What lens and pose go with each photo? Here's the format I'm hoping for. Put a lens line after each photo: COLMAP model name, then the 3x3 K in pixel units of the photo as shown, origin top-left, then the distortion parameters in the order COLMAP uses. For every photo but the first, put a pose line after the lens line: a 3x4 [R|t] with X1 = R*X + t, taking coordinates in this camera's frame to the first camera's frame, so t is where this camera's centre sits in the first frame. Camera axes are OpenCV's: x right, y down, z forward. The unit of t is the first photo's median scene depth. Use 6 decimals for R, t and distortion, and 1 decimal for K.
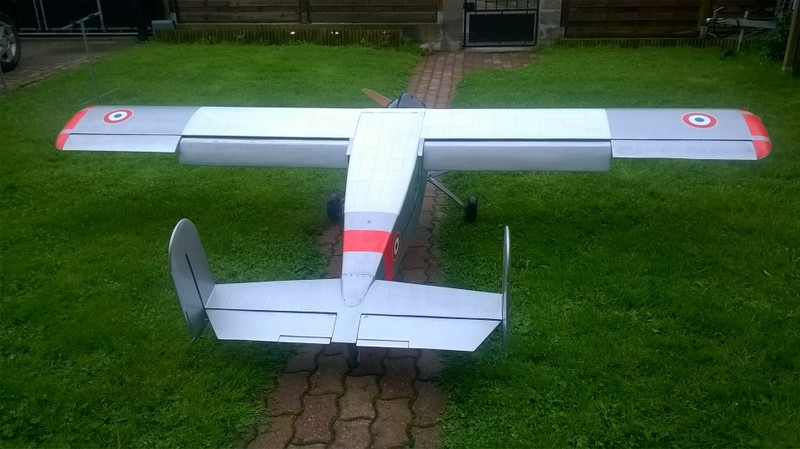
lens RADIAL K [[667.4, 0, 393.9], [0, 667.4, 224.0], [0, 0, 1]] dist [0.041527, -0.100047]
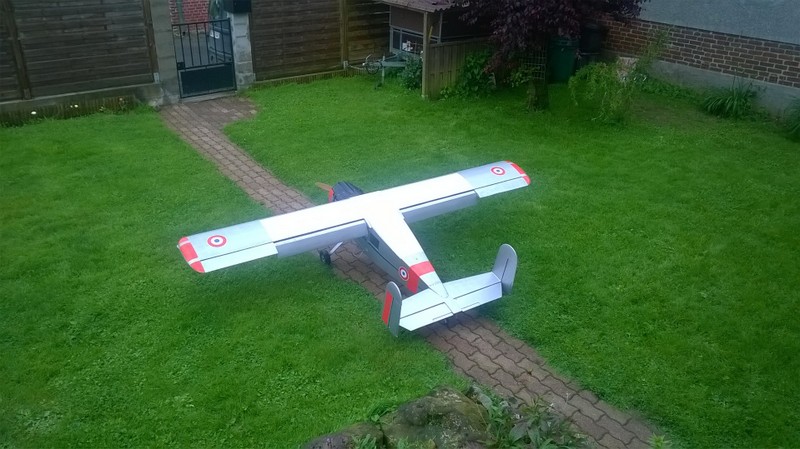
lens RADIAL K [[667.4, 0, 393.9], [0, 667.4, 224.0], [0, 0, 1]] dist [0.041527, -0.100047]
pose [[0.766884, -0.258484, 0.587430, -0.375779], [0.232038, 0.965060, 0.121728, -0.110526], [-0.598370, 0.042955, 0.800068, -0.177446]]
